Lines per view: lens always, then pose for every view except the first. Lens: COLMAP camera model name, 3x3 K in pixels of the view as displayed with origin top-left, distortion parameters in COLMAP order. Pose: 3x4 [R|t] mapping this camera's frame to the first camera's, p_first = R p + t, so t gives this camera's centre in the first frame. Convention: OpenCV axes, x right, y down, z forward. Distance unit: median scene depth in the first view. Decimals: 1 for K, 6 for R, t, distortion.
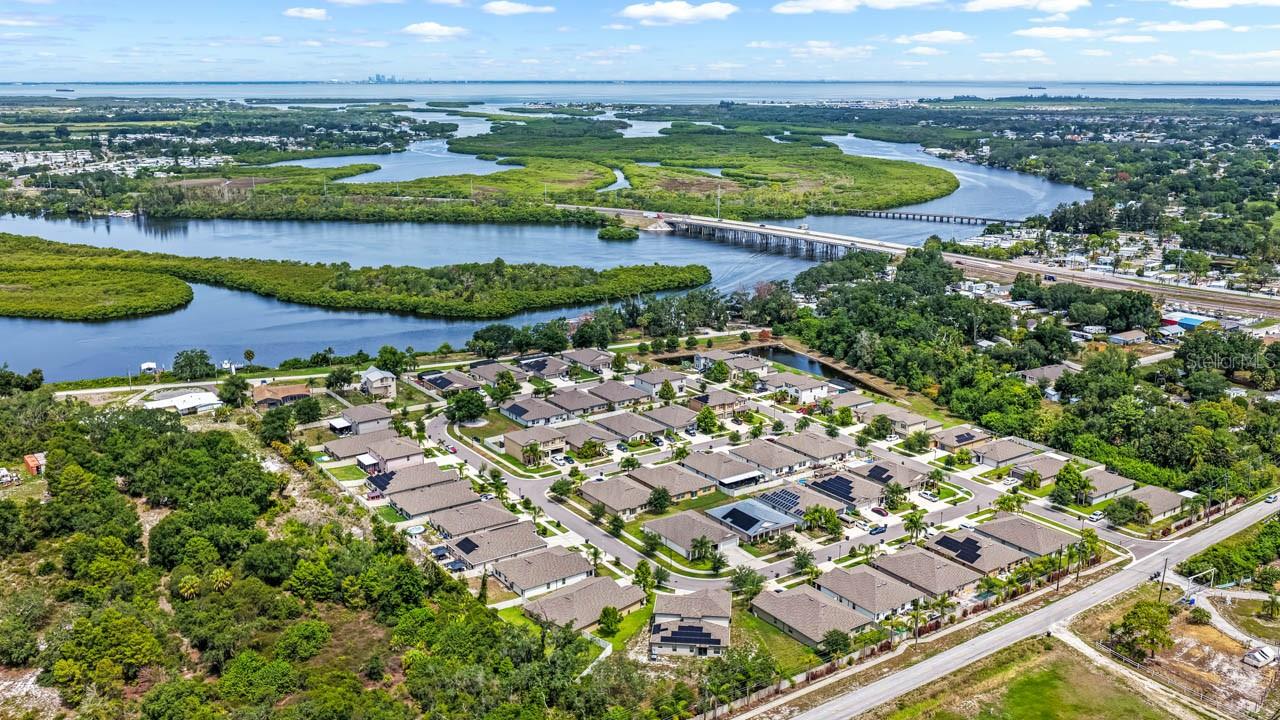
lens RADIAL K [[1079.6, 0, 640.0], [0, 1079.6, 360.0], [0, 0, 1]] dist [-0.005273, 0.015248]
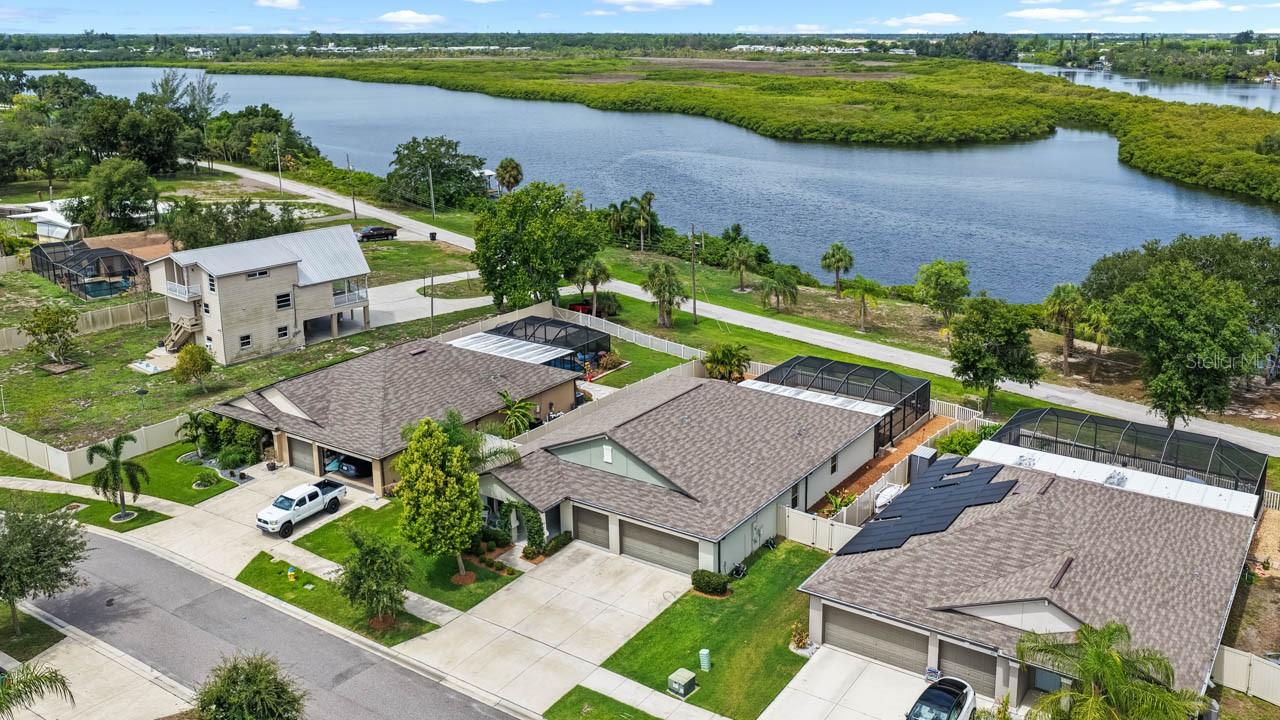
lens RADIAL K [[1066.5, 0, 652.2], [0, 1066.5, 361.7], [0, 0, 1]] dist [-0.005672, 0.008473]
pose [[0.368360, 0.278326, -0.887043, -0.001836], [-0.234240, 0.951139, 0.201164, -0.029933], [0.899690, 0.133680, 0.415556, 0.978292]]
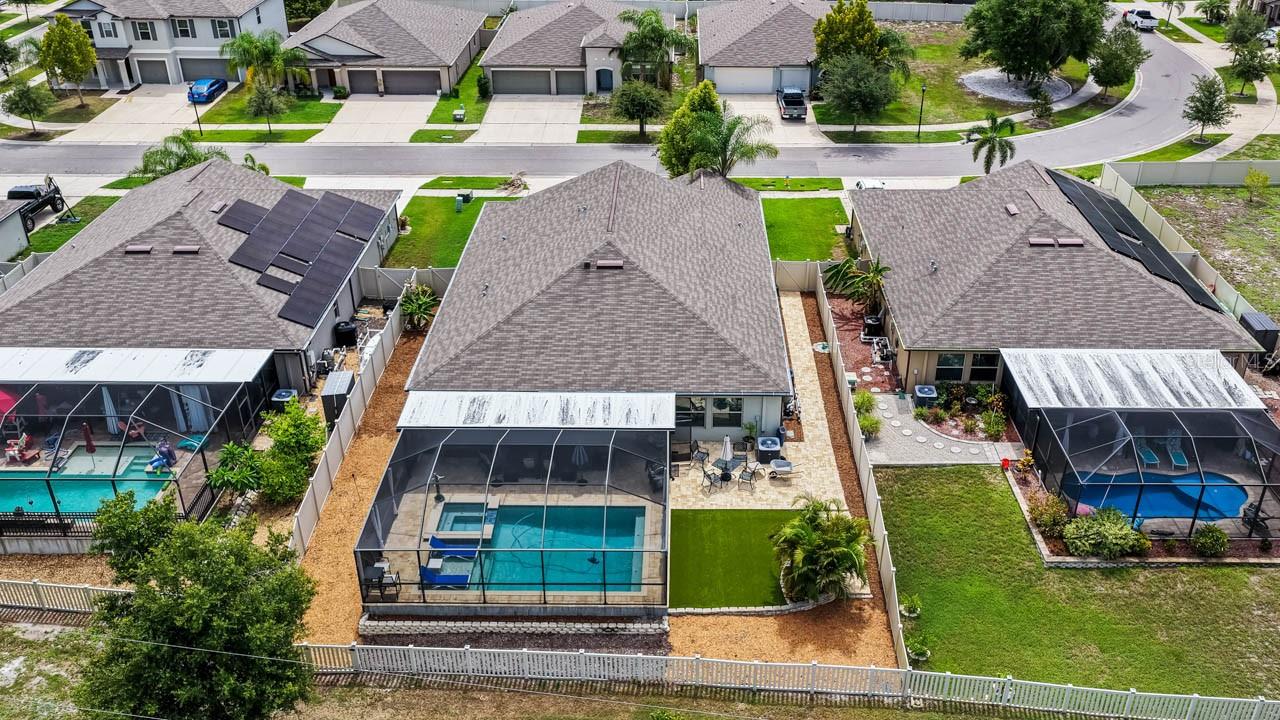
lens RADIAL K [[1069.9, 0, 684.1], [0, 1069.9, 296.7], [0, 0, 1]] dist [-0.005439, 0.016243]
pose [[-0.825758, -0.261139, 0.499930, -0.211388], [0.136991, 0.766963, 0.626898, -0.068375], [-0.547136, 0.586152, -0.597552, 1.126620]]
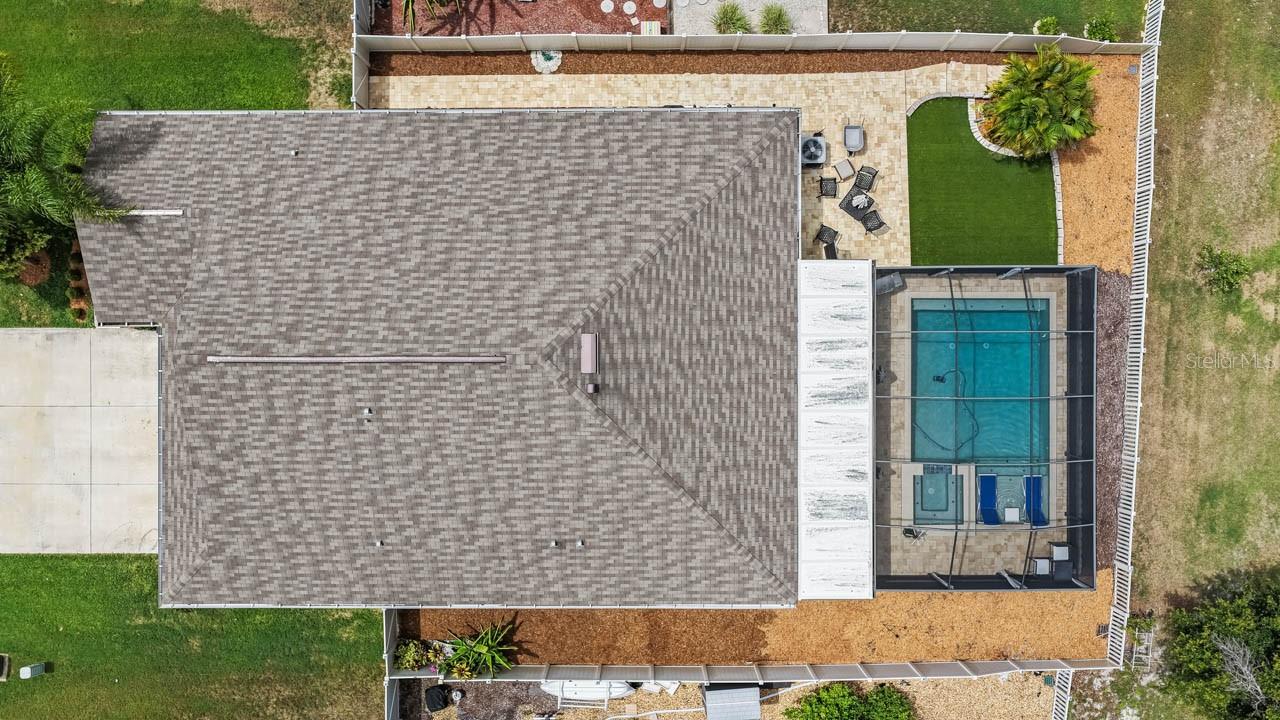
lens RADIAL K [[1079.6, 0, 640.0], [0, 1079.6, 360.0], [0, 0, 1]] dist [-0.005273, 0.015248]
pose [[-0.562548, 0.826692, 0.010900, -0.145620], [-0.194547, -0.145176, 0.970090, -0.074524], [0.803549, 0.543602, 0.242499, 1.040690]]
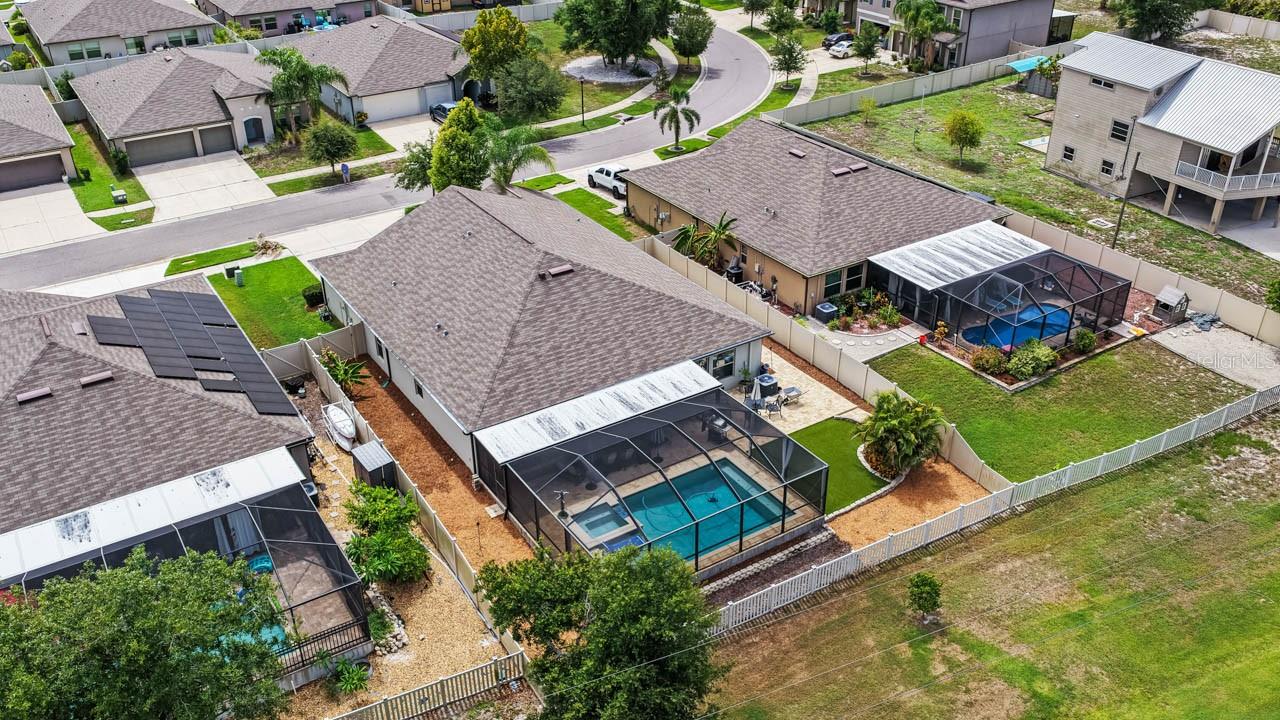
lens RADIAL K [[1049.7, 0, 628.7], [0, 1049.7, 364.6], [0, 0, 1]] dist [-0.004666, 0.005367]
pose [[-0.999300, -0.004180, 0.037167, -0.155758], [0.023131, 0.711839, 0.701961, -0.075592], [-0.029391, 0.702330, -0.711245, 1.152723]]
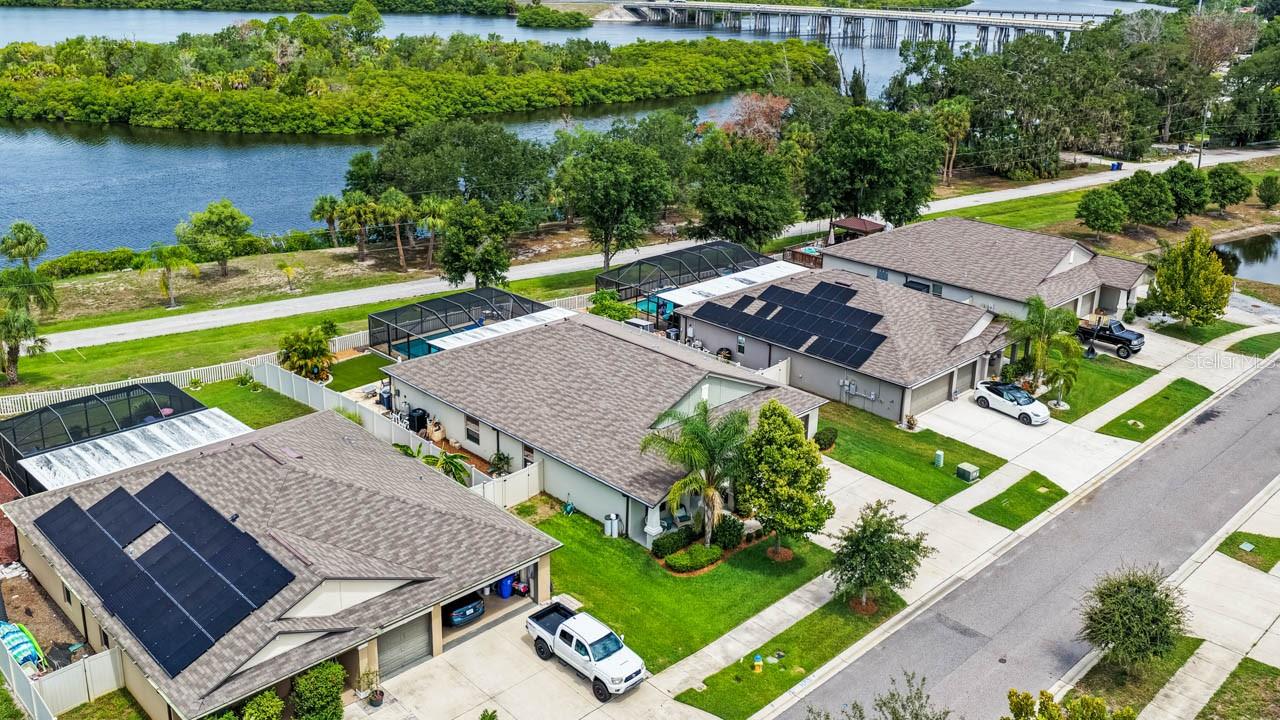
lens RADIAL K [[1079.6, 0, 640.0], [0, 1079.6, 360.0], [0, 0, 1]] dist [-0.005273, 0.015248]
pose [[0.984859, -0.039869, 0.168711, -0.157375], [0.021732, 0.993912, 0.108015, -0.007961], [-0.171990, -0.102713, 0.979729, 0.899132]]
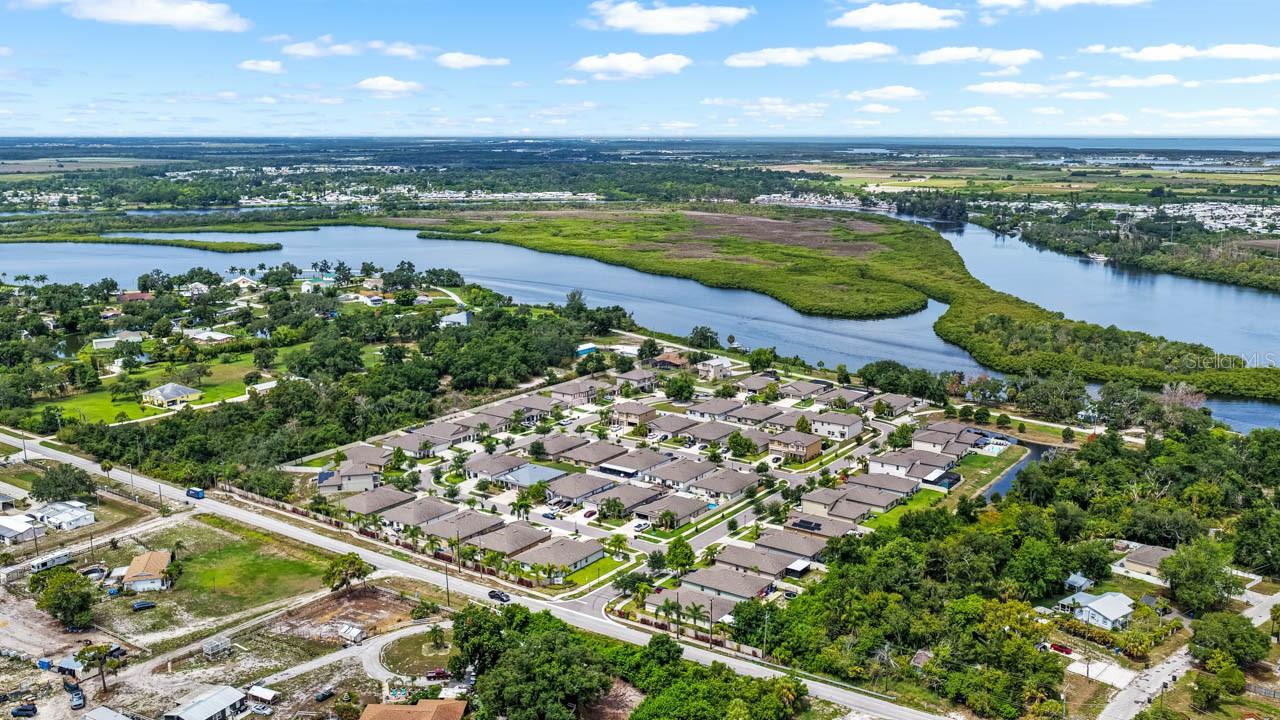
lens RADIAL K [[1092.0, 0, 640.0], [0, 1092.0, 360.0], [0, 0, 1]] dist [-0.014371, -0.003612]
pose [[0.352003, 0.194042, -0.915665, 0.907569], [-0.239768, 0.964327, 0.112182, -0.112420], [0.904768, 0.180058, 0.385971, 0.416695]]
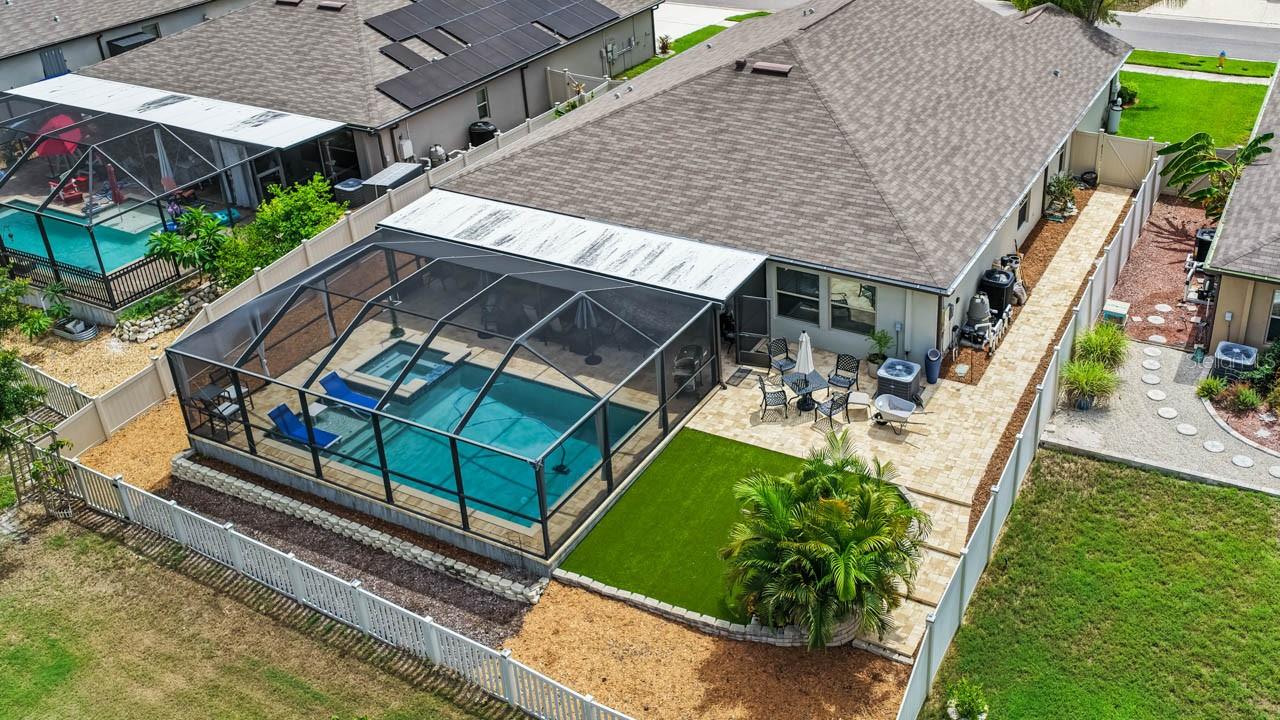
lens RADIAL K [[1157.0, 0, 755.8], [0, 1157.0, 269.2], [0, 0, 1]] dist [-0.006681, 0.009971]
pose [[-0.481247, -0.382650, 0.788658, -0.216244], [0.245413, 0.804901, 0.540284, -0.031361], [-0.841531, 0.453557, -0.293449, 1.089919]]
